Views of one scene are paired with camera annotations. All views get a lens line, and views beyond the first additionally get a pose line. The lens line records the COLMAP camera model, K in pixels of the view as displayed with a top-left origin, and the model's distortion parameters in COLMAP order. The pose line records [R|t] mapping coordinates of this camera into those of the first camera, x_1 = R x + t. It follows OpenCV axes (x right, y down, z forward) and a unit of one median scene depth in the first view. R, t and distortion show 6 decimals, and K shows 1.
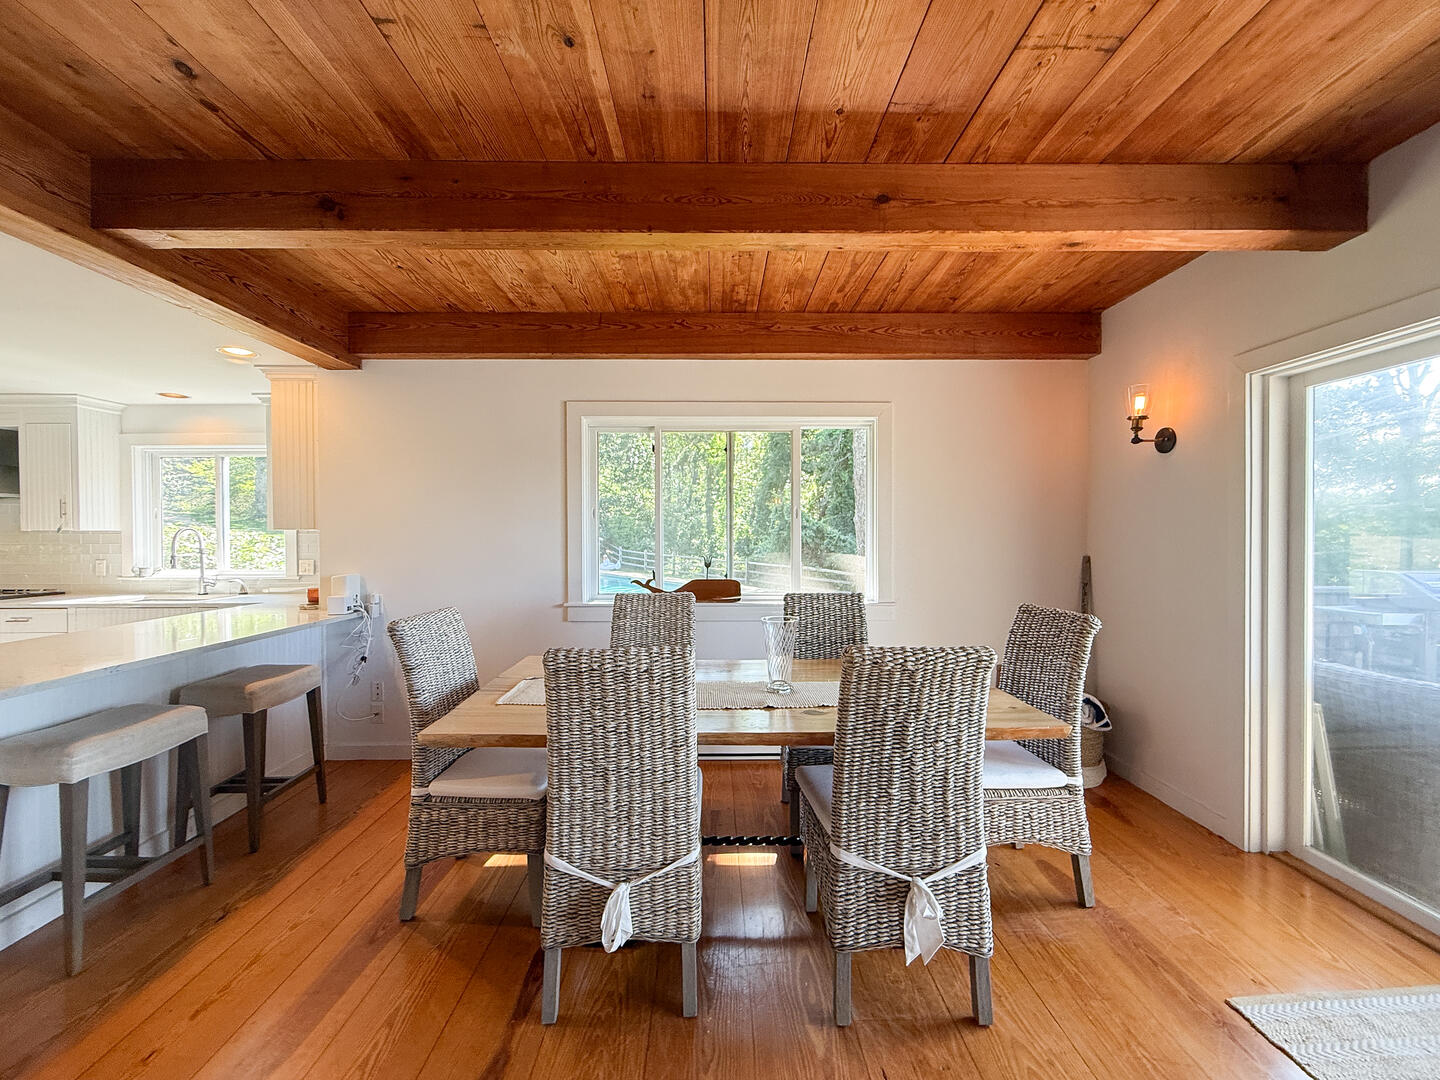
lens RADIAL K [[588.9, 0, 718.7], [0, 588.9, 538.3], [0, 0, 1]] dist [0.000536, 0.000418]
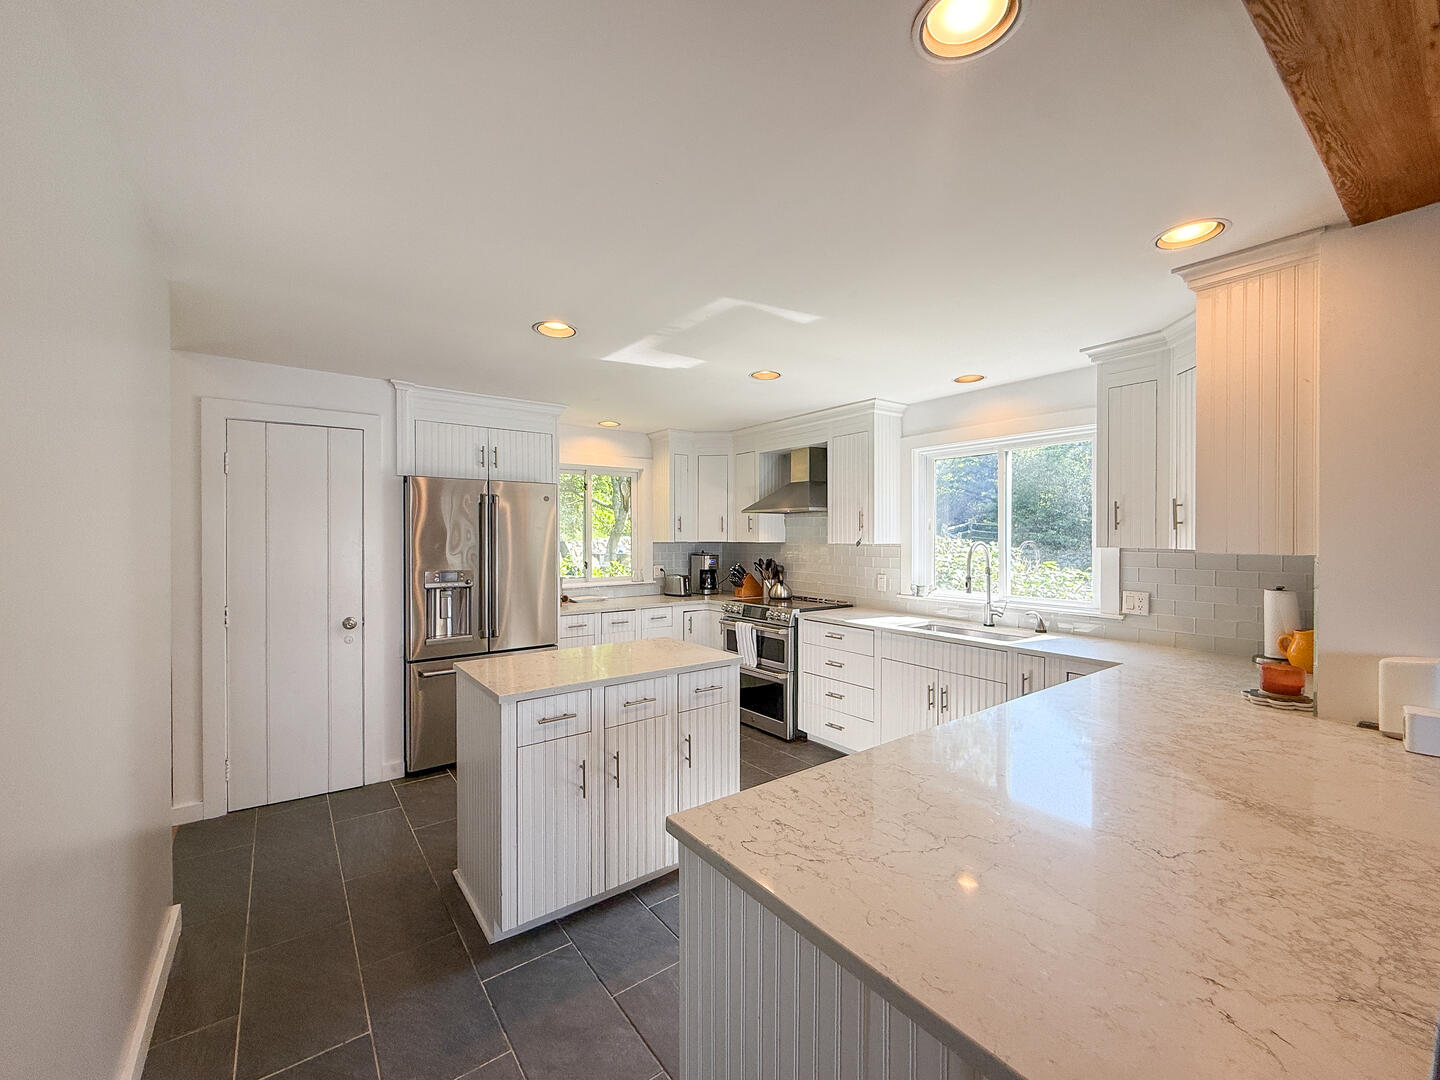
lens RADIAL K [[588.9, 0, 716.3], [0, 588.9, 537.8], [0, 0, 1]] dist [0.000536, 0.000418]
pose [[0.602900, 0.007204, -0.797784, -0.461818], [-0.006977, 0.999969, 0.003757, -0.023654], [0.797786, 0.003302, 0.602931, 0.223029]]
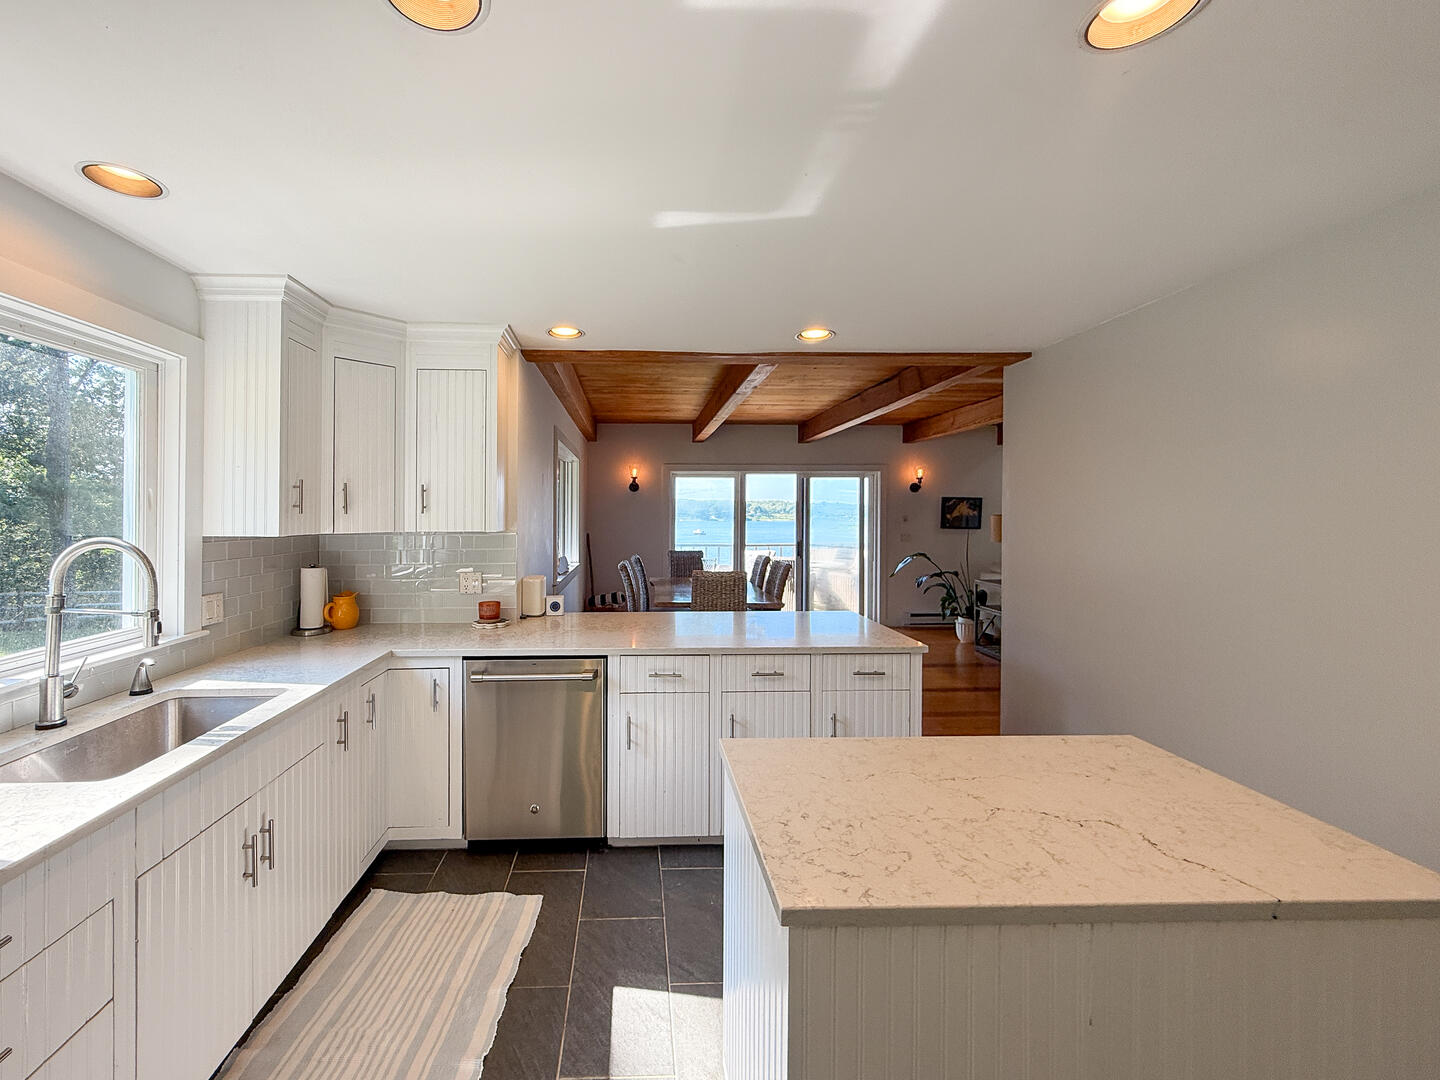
lens RADIAL K [[588.9, 0, 676.6], [0, 588.9, 506.8], [0, 0, 1]] dist [0.000536, 0.000418]
pose [[-0.040261, 0.013488, 0.999098, -1.241150], [0.007527, 0.999885, -0.013195, -0.029427], [-0.999161, 0.006989, -0.040358, 0.633080]]
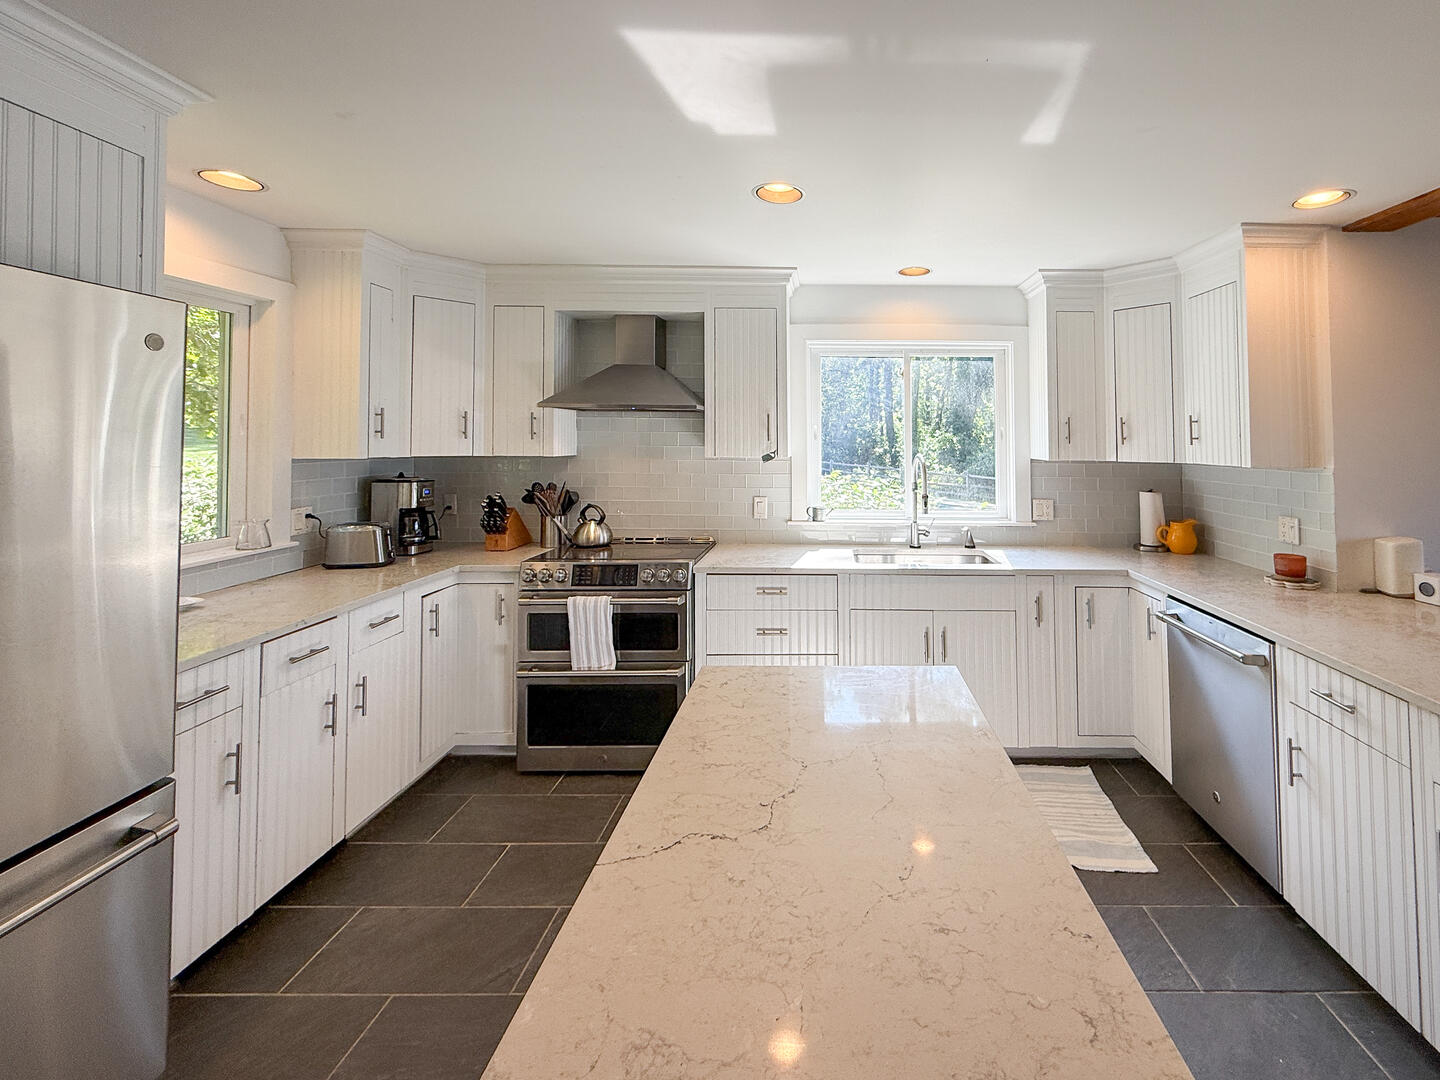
lens RADIAL K [[622.6, 0, 830.8], [0, 622.6, 417.6], [0, 0, 1]] dist [0.001071, -0.000390]
pose [[0.999766, 0.011720, 0.018189, -0.989446], [-0.010964, 0.999093, -0.041147, -0.030117], [-0.018655, 0.040938, 0.998988, 0.235314]]
